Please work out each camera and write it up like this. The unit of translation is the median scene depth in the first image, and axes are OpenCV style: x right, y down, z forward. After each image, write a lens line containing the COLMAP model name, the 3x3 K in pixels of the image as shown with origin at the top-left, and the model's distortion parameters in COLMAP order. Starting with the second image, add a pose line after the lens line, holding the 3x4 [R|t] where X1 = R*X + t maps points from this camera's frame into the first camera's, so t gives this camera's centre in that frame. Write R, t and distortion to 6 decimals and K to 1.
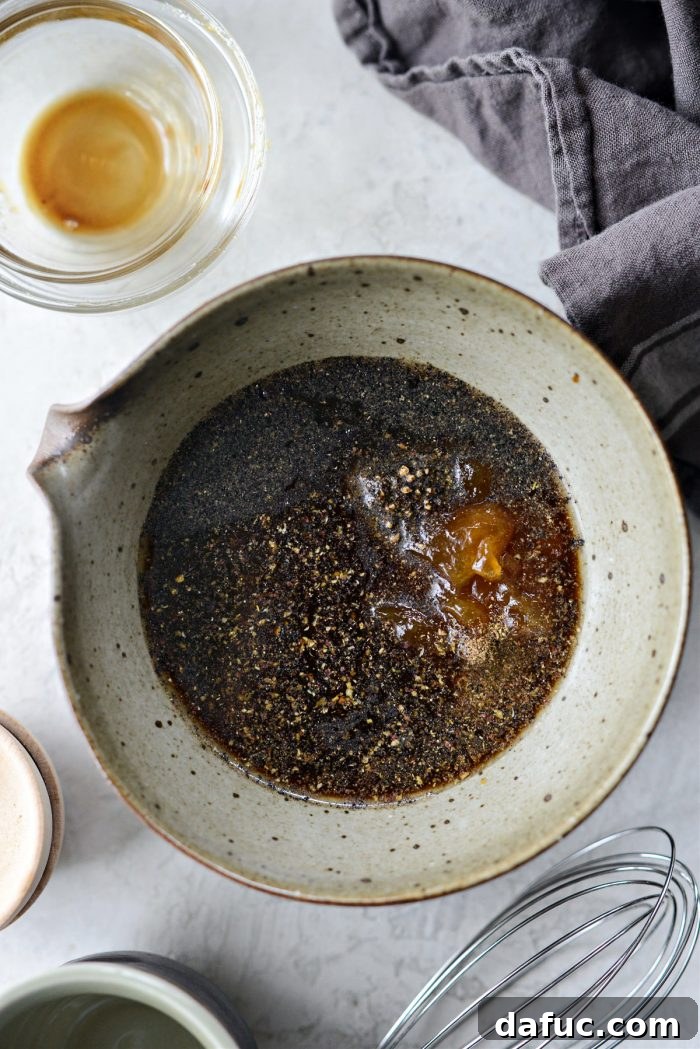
lens RADIAL K [[1802.5, 0, 350.3], [0, 1802.5, 523.0], [0, 0, 1]] dist [-0.087380, 0.000000]
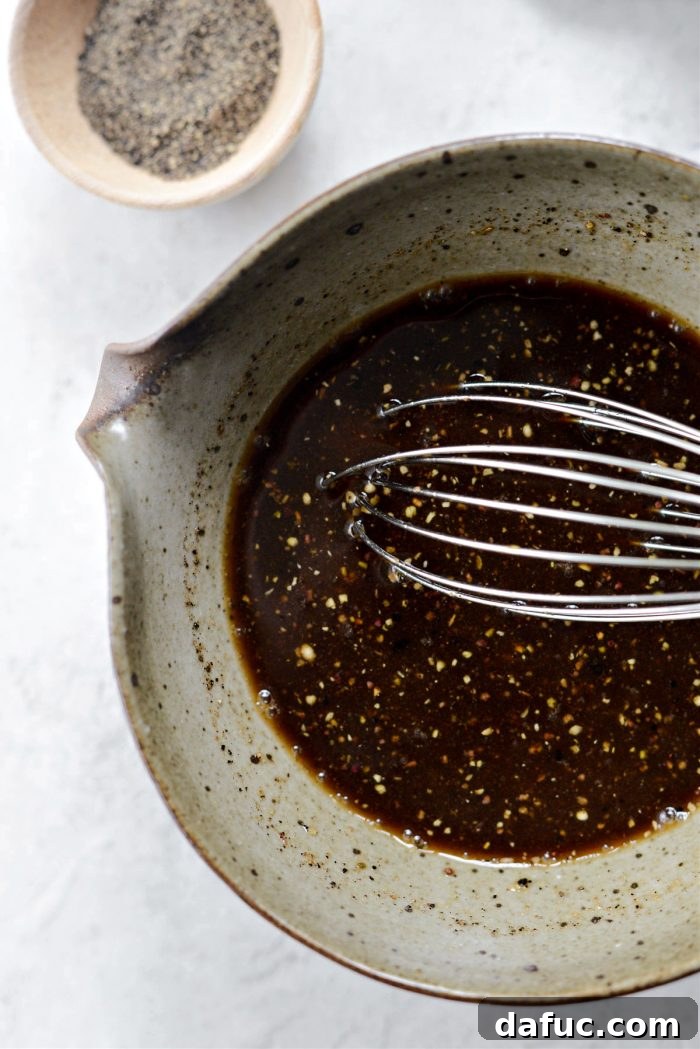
lens RADIAL K [[1802.5, 0, 350.4], [0, 1802.5, 524.8], [0, 0, 1]] dist [-0.087380, 0.000000]
pose [[0.998014, -0.013869, -0.061440, -0.017728], [0.015449, 0.999560, 0.025309, -0.007258], [0.061062, -0.026208, 0.997790, 0.246006]]
